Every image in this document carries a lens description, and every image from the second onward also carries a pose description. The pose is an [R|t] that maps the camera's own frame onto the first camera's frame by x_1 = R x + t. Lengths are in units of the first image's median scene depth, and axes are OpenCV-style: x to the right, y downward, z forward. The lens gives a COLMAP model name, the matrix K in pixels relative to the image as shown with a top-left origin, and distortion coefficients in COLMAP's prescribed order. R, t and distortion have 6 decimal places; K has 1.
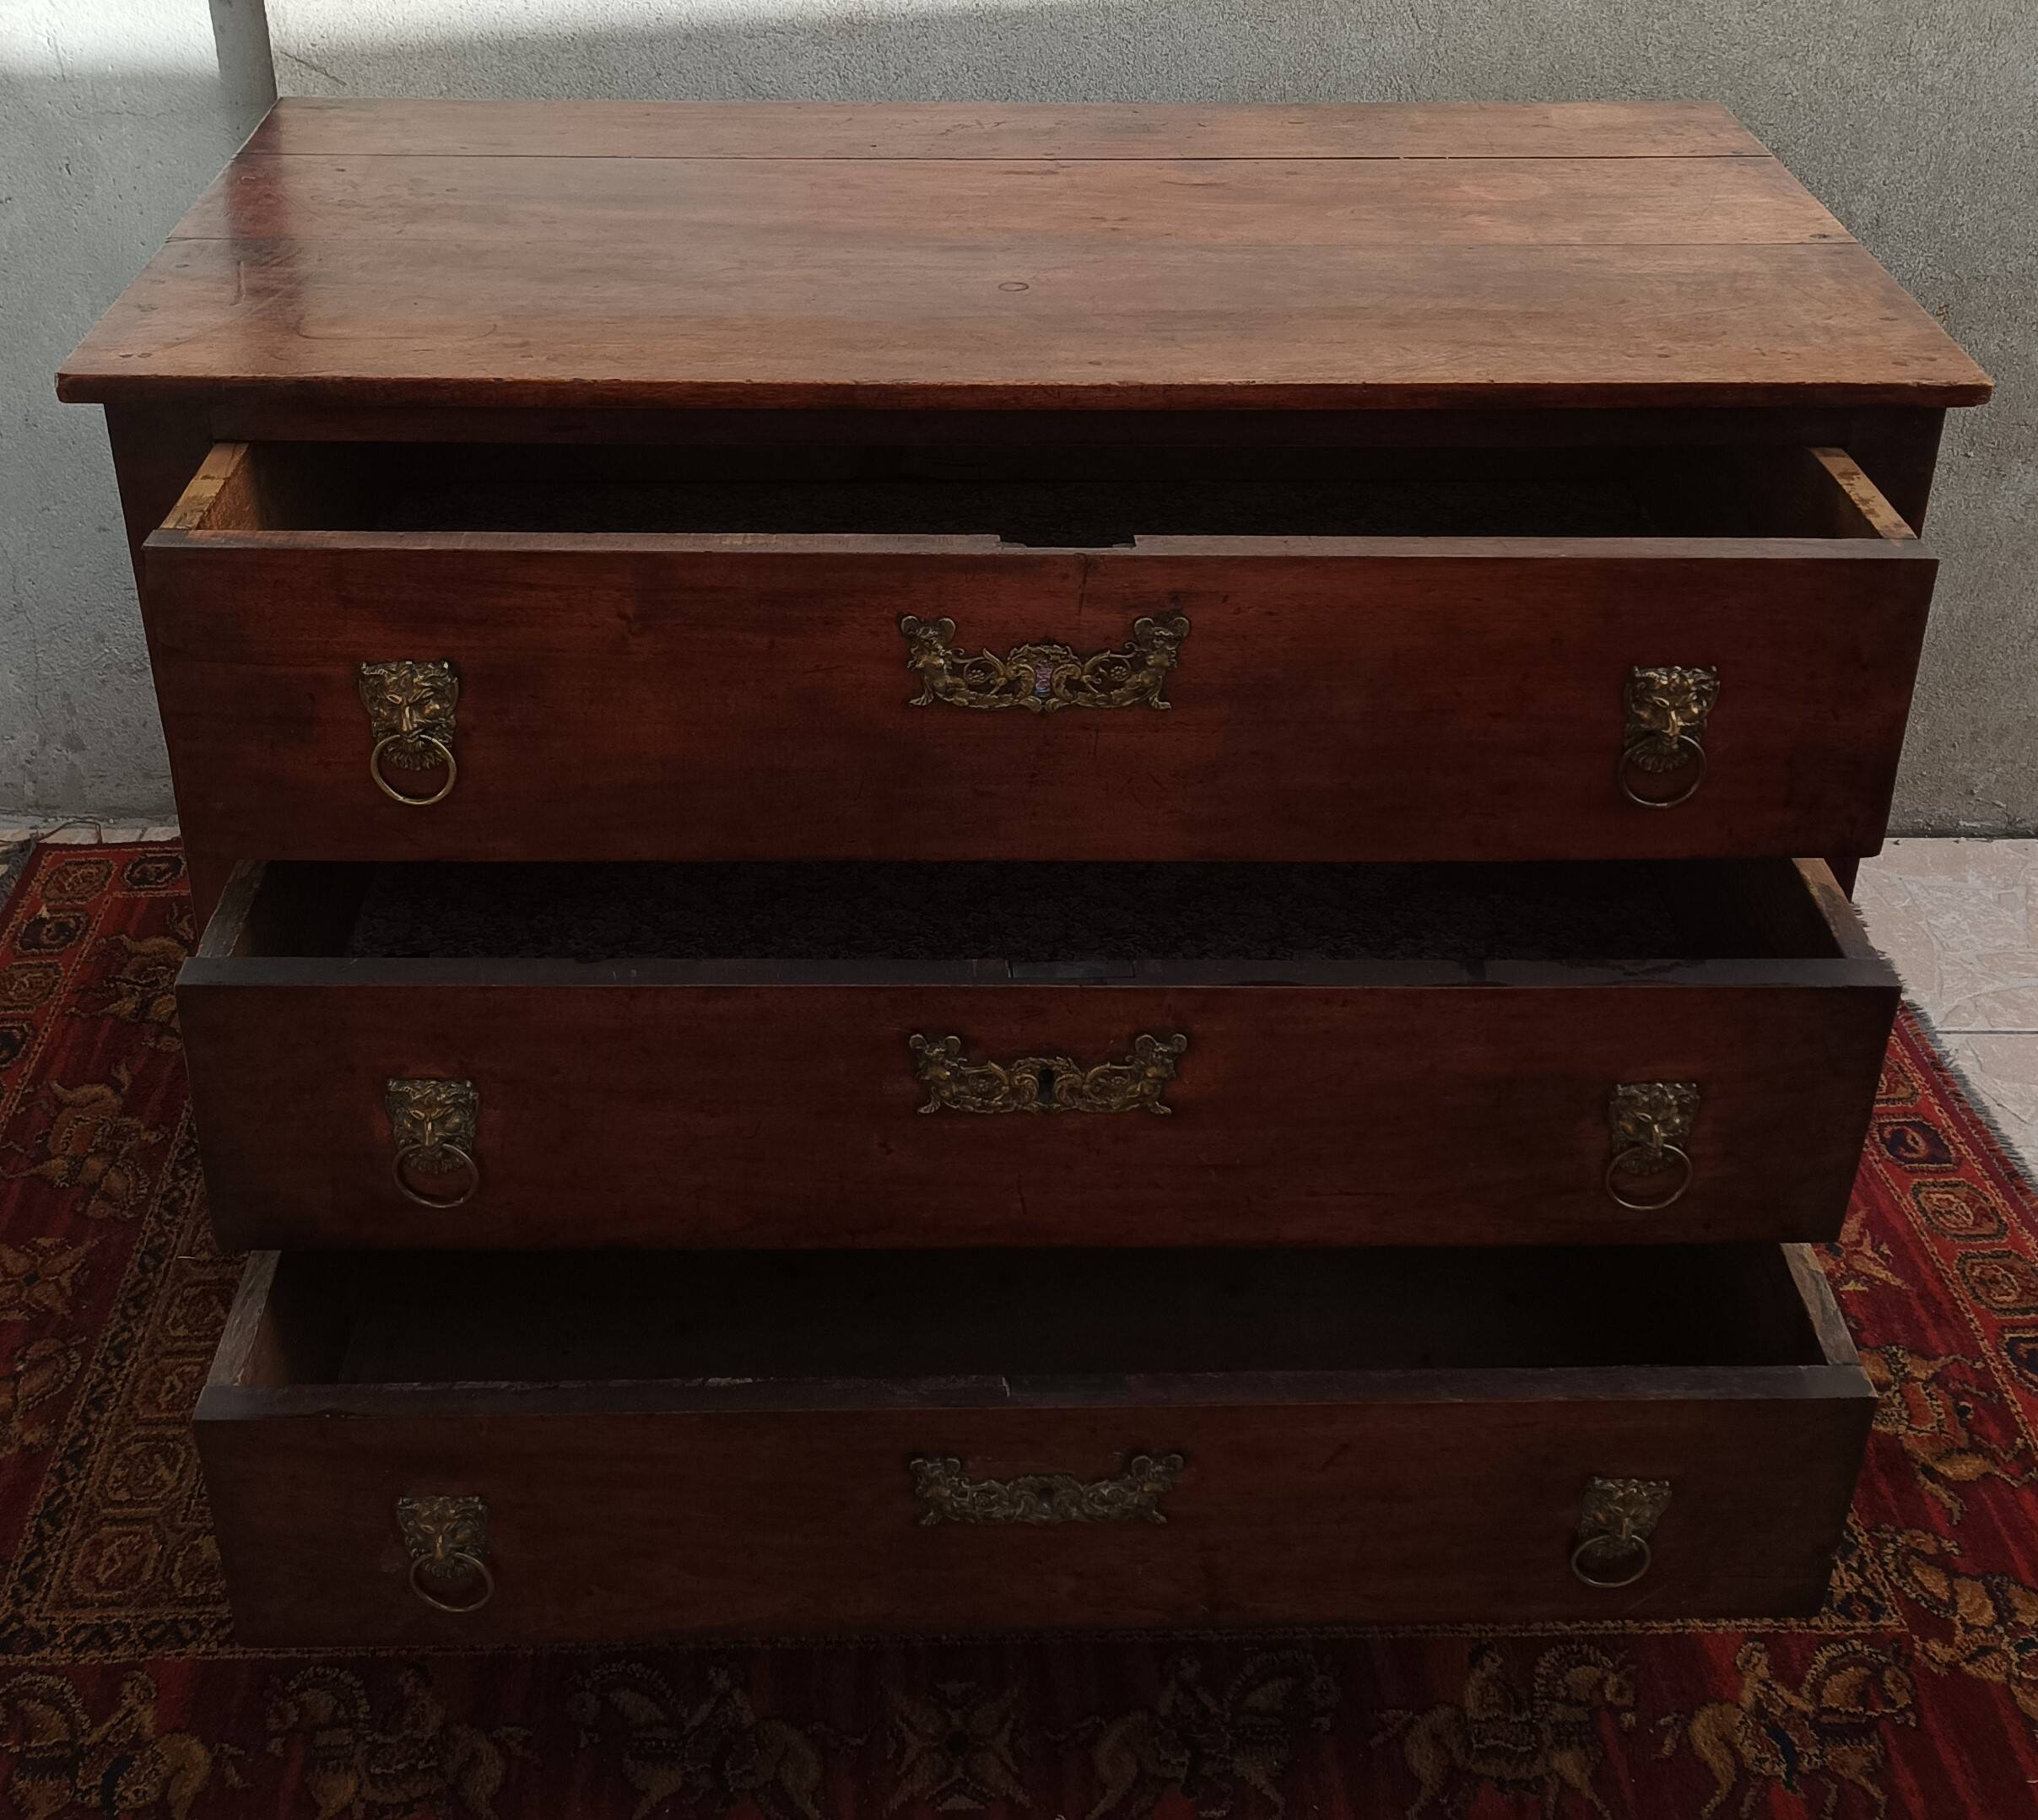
lens RADIAL K [[2526.6, 0, 1022.3], [0, 2526.6, 634.2], [0, 0, 1]] dist [0.071854, -0.111162]
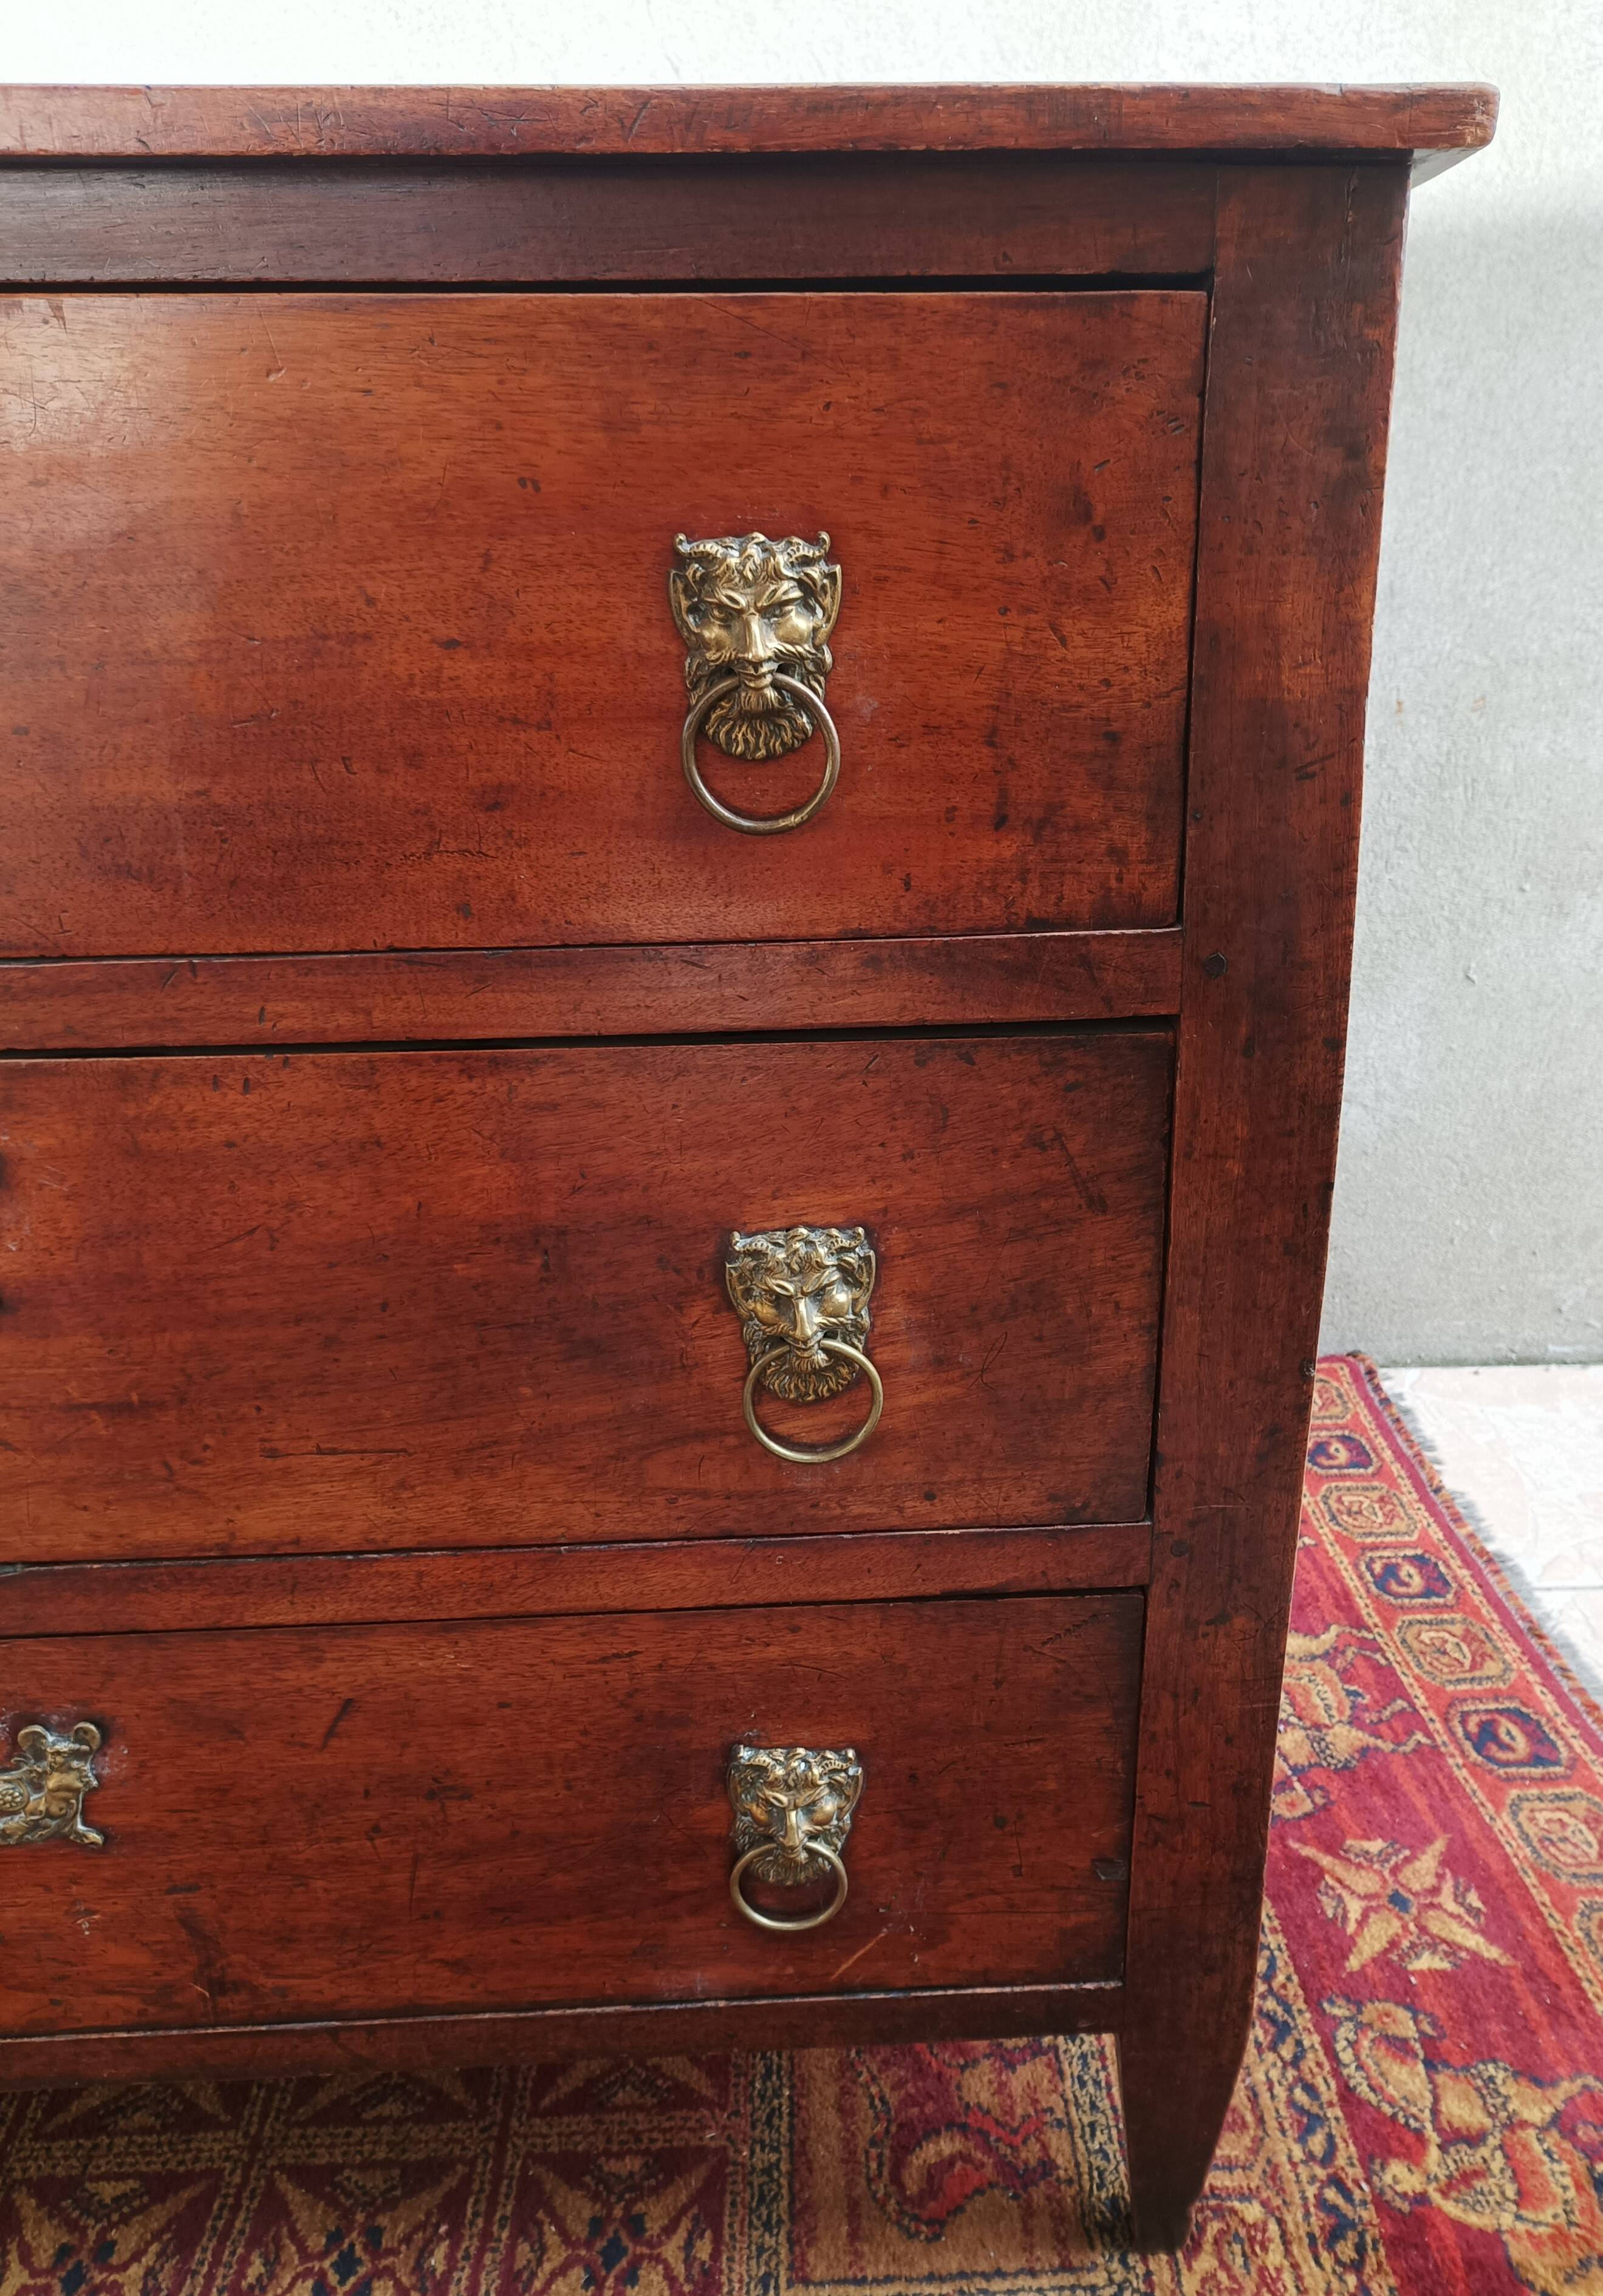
lens RADIAL K [[1793.4, 0, 868.9], [0, 1793.4, 1140.6], [0, 0, 1]] dist [0.034655, -0.033112]
pose [[0.999600, -0.026897, -0.008772, 0.203180], [0.025584, 0.991746, -0.125641, 0.104303], [0.012079, 0.125367, 0.992037, 0.536179]]
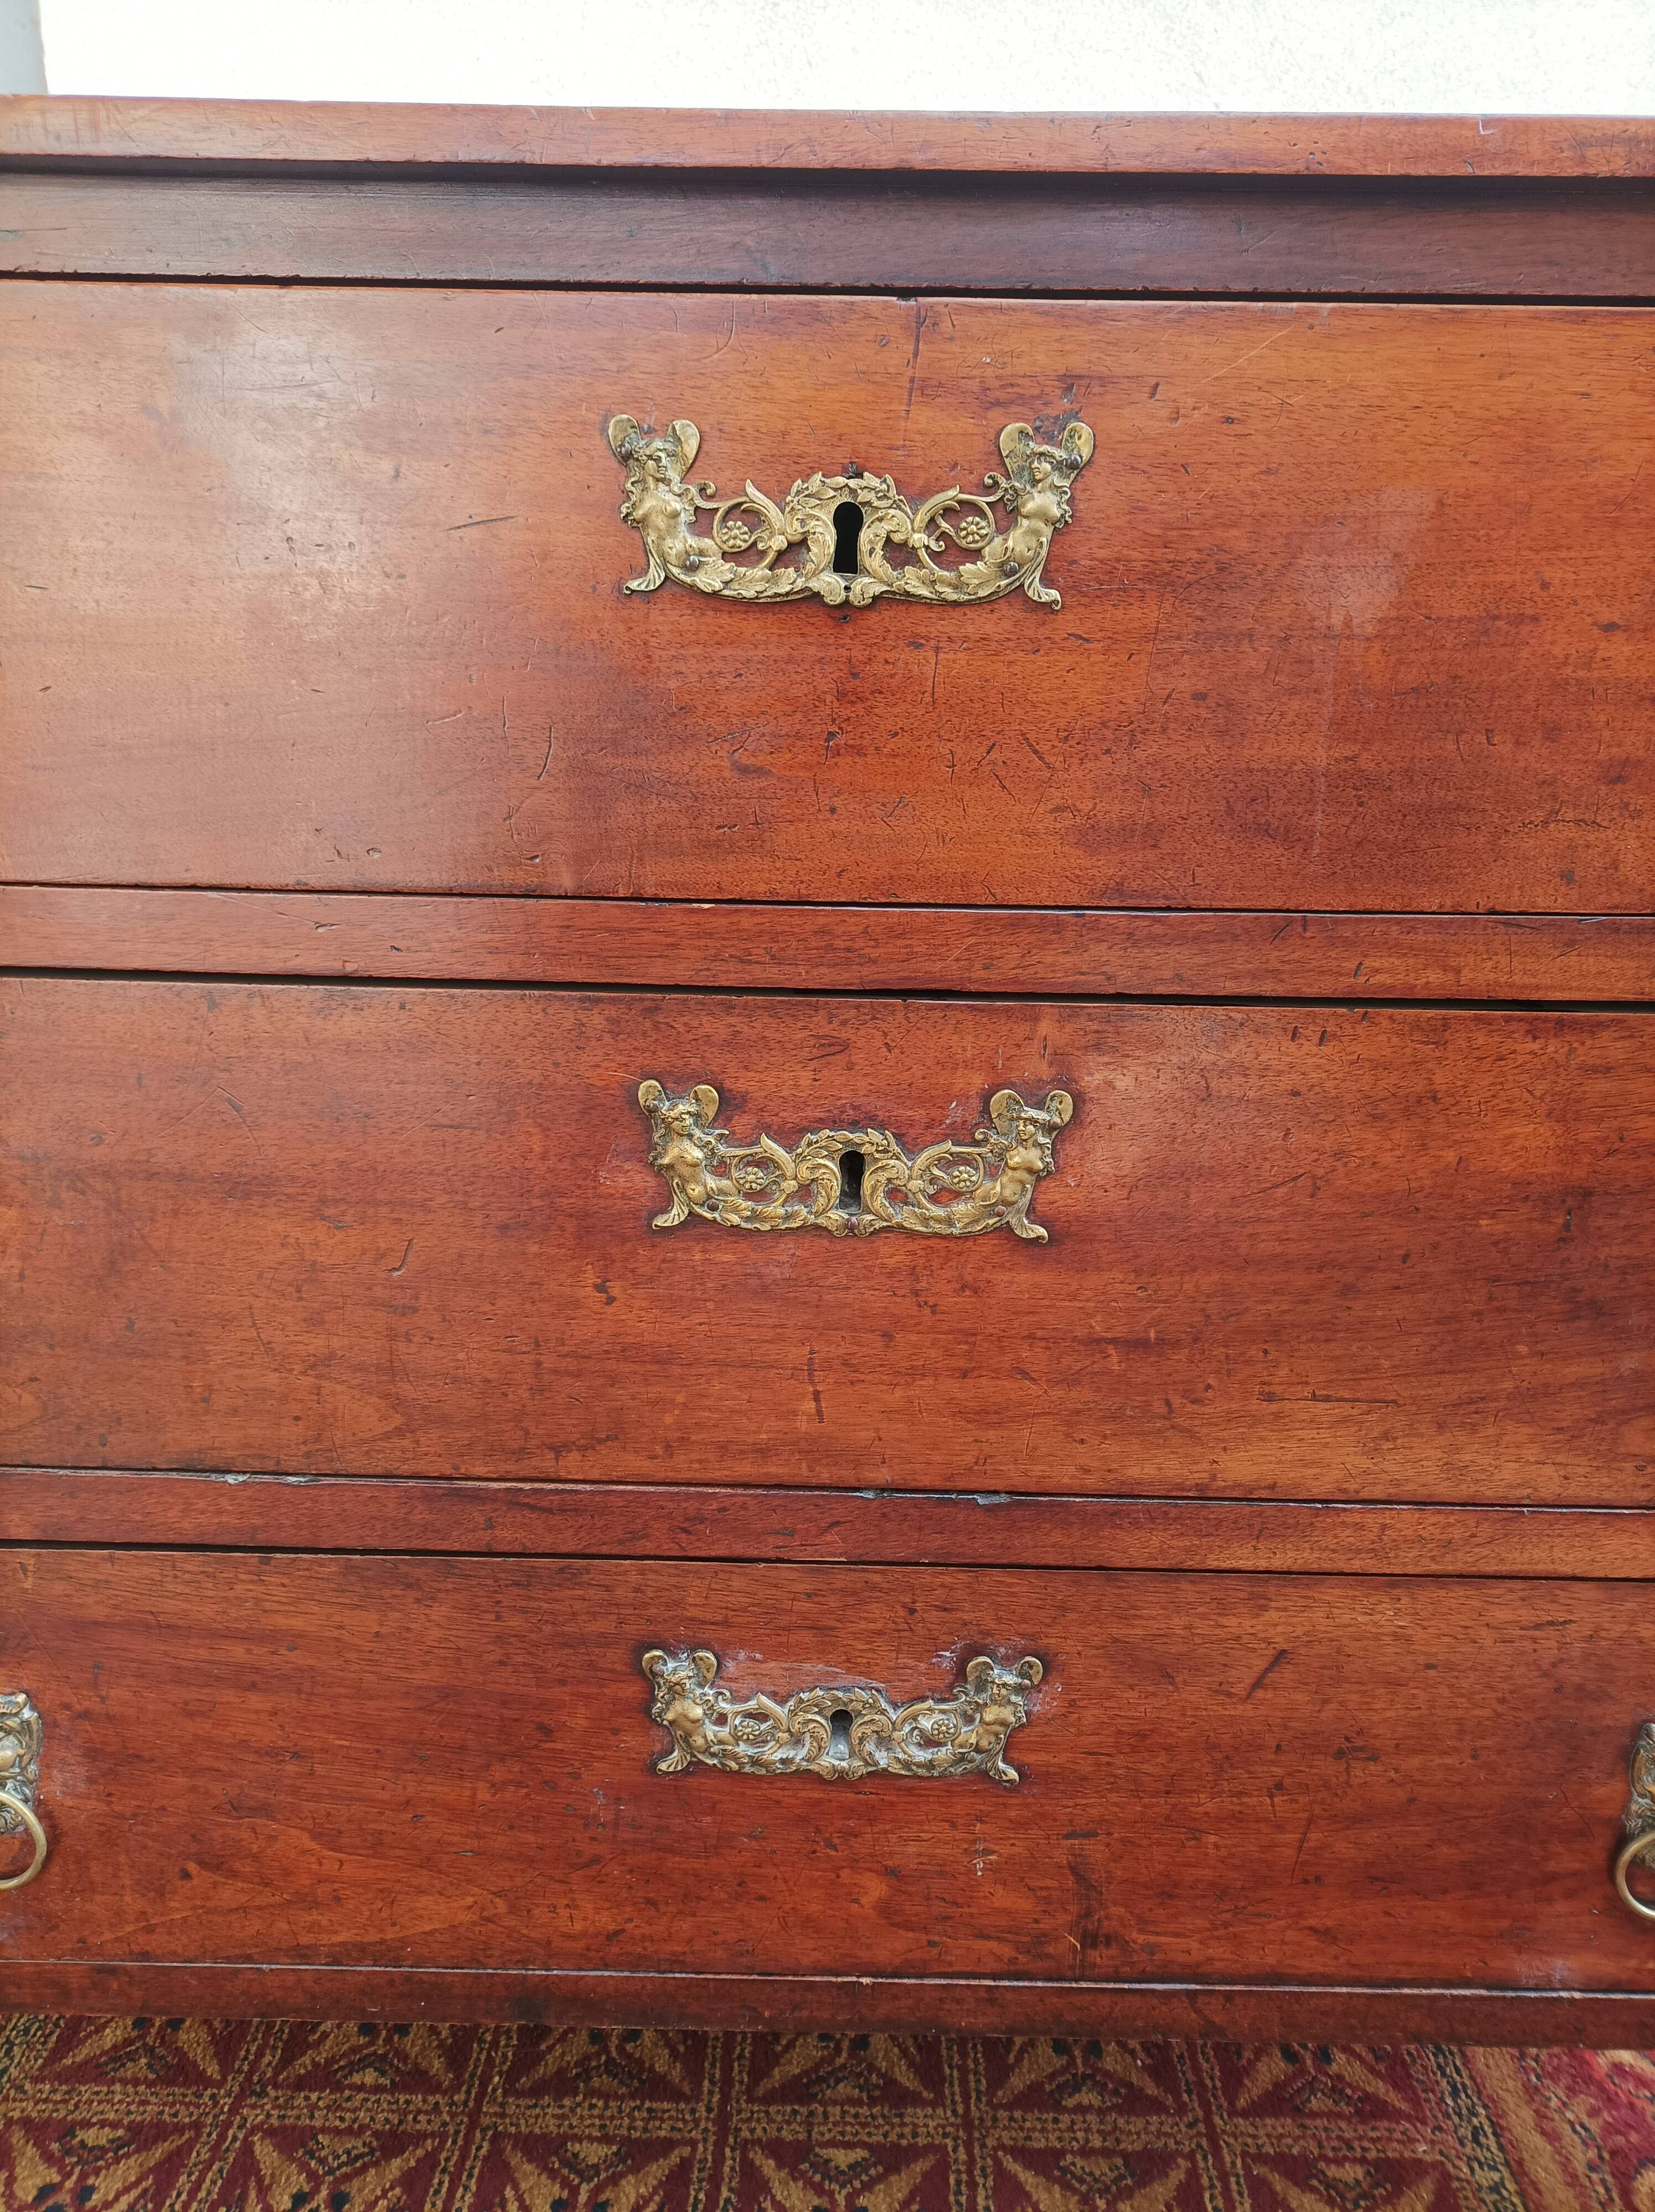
lens RADIAL K [[1641.0, 0, 831.7], [0, 1641.0, 1099.3], [0, 0, 1]] dist [0.019696, -0.009089]
pose [[0.998473, 0.013936, -0.053454, 0.017414], [-0.025637, 0.974033, -0.224950, 0.135028], [0.048931, 0.225977, 0.972903, 0.545304]]
